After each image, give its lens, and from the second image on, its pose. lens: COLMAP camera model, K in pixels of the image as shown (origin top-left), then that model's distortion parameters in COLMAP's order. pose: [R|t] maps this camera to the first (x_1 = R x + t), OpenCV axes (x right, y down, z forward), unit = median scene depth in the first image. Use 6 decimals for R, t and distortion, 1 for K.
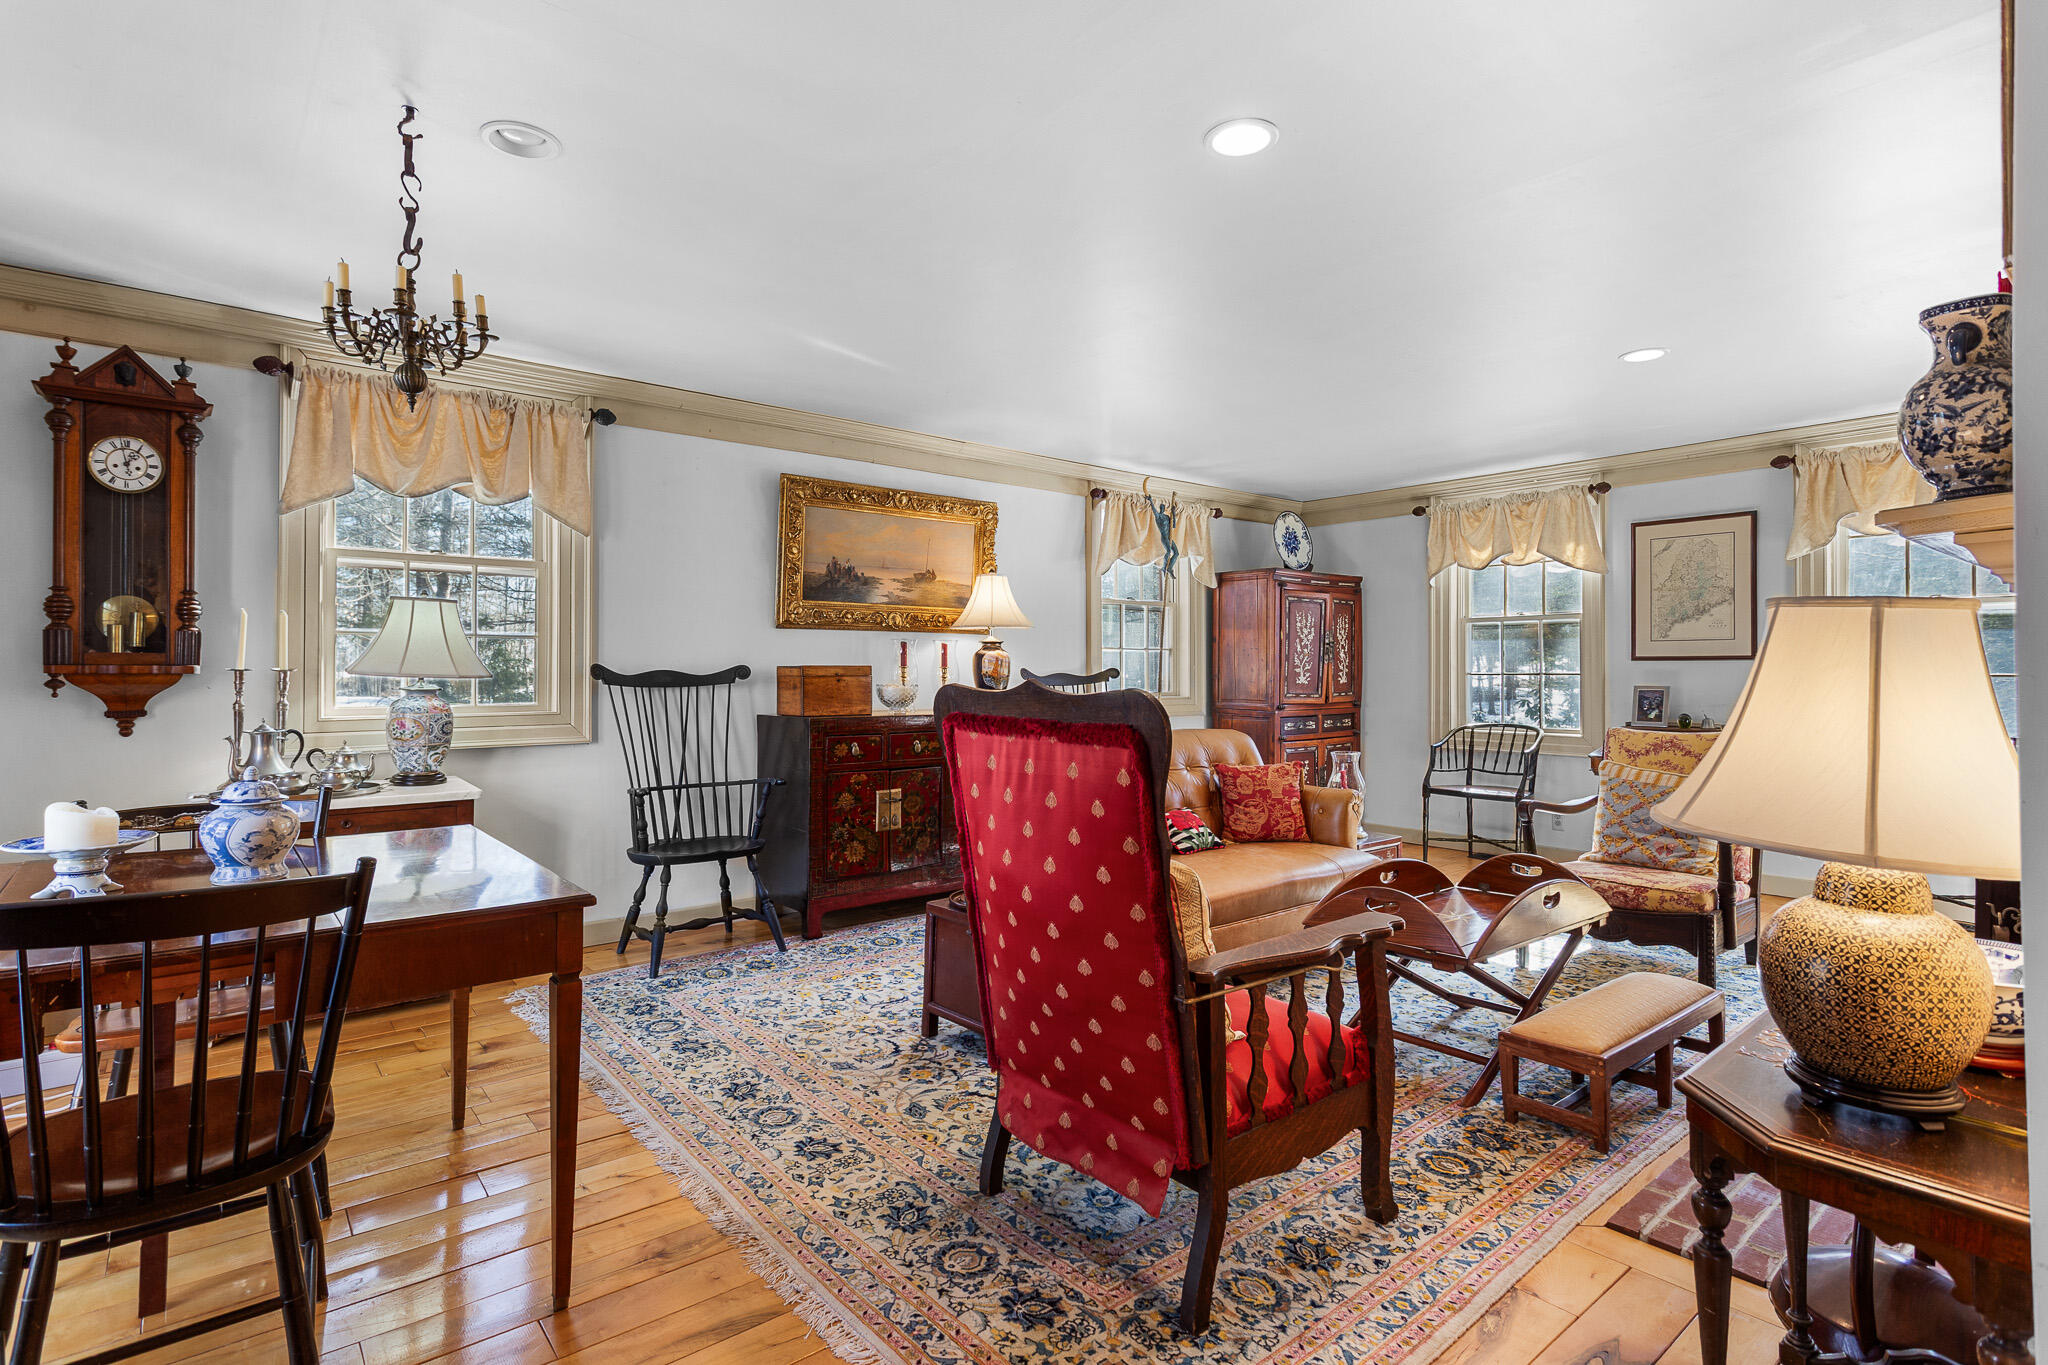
lens RADIAL K [[996.3, 0, 1021.7], [0, 996.3, 664.8], [0, 0, 1]] dist [0.005464, 0.001391]
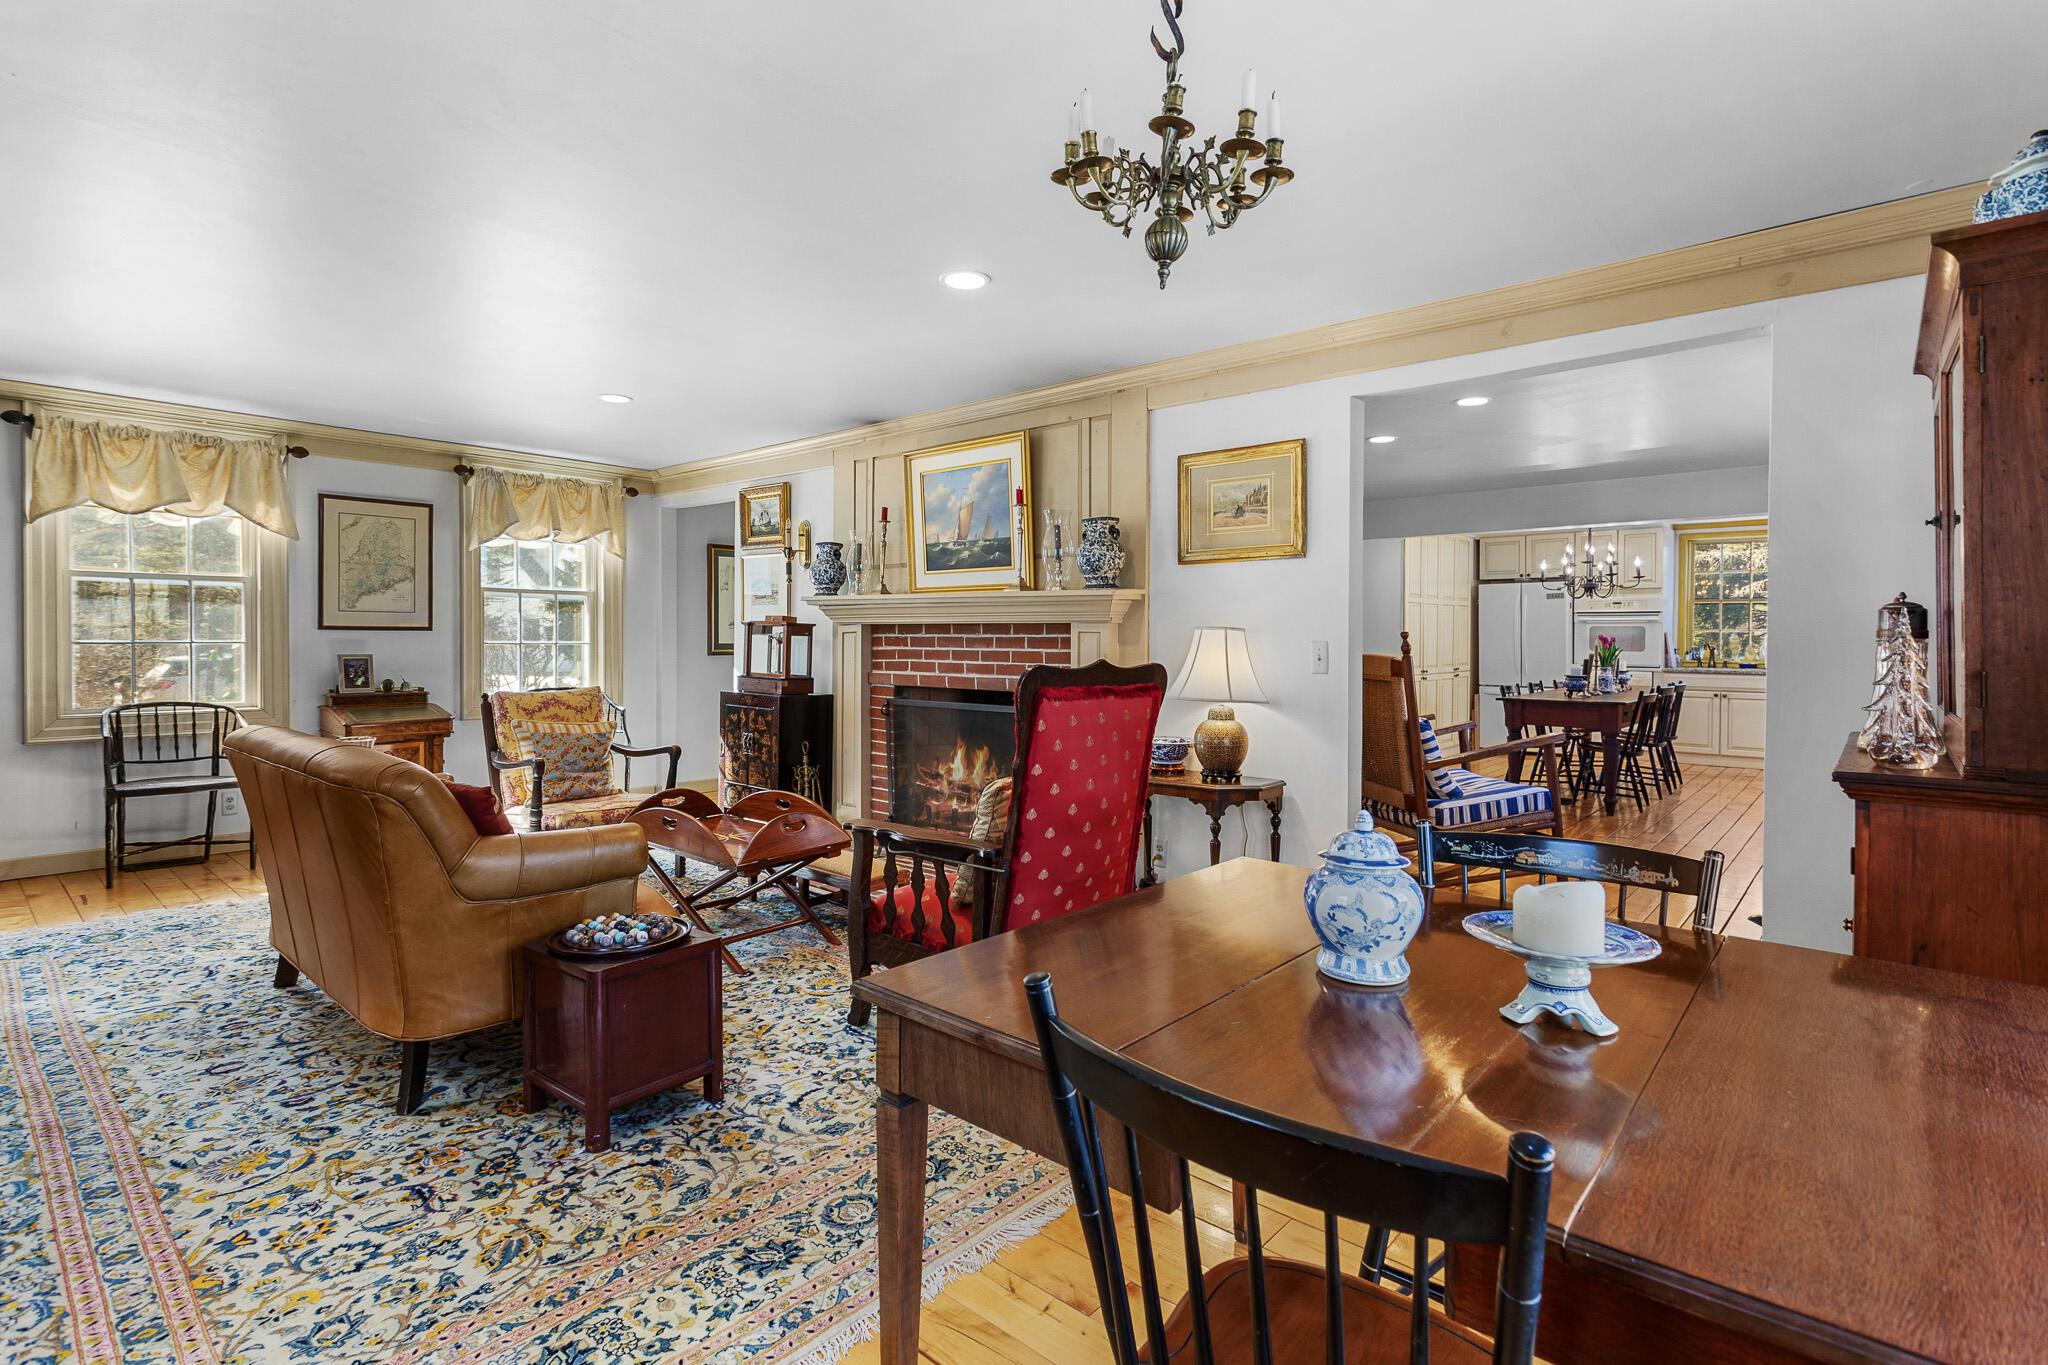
lens RADIAL K [[976.0, 0, 1020.7], [0, 976.0, 638.1], [0, 0, 1]] dist [-0.000548, 0.000006]
pose [[-0.150978, -0.002480, 0.988534, -0.552949], [-0.013017, 0.999915, 0.000520, -0.006130], [-0.988451, -0.012789, -0.150997, 0.524493]]
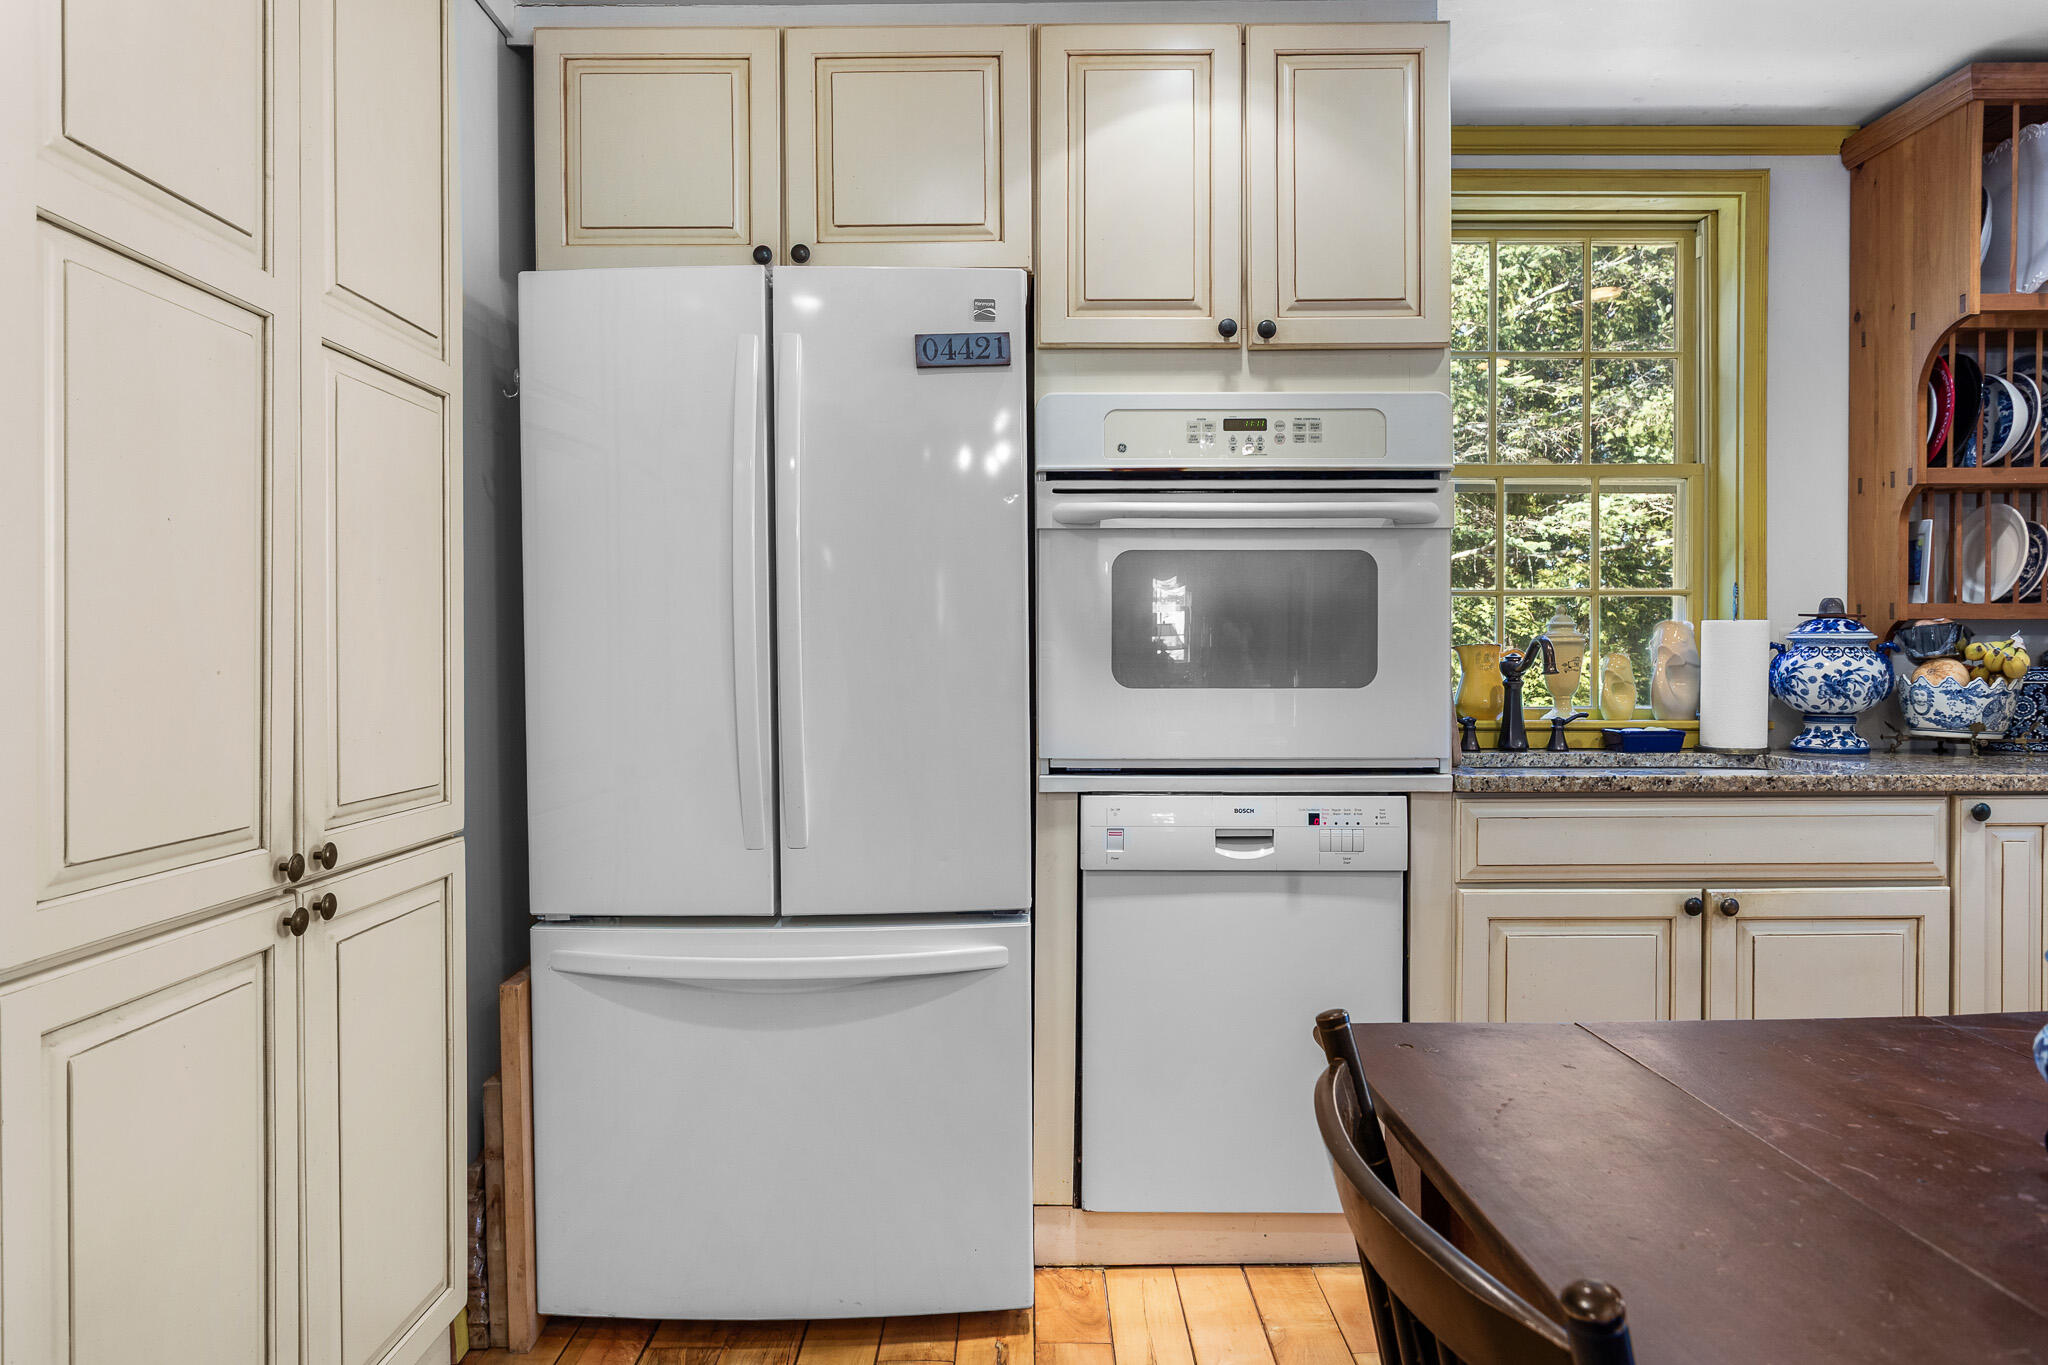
lens RADIAL K [[1249.4, 0, 1014.8], [0, 1249.4, 663.7], [0, 0, 1]] dist [-0.019068, 0.018290]
pose [[-0.771604, 0.005431, 0.636080, 1.041389], [0.000681, 0.999970, -0.007712, 0.000210], [-0.636103, -0.005518, -0.771584, -0.593067]]
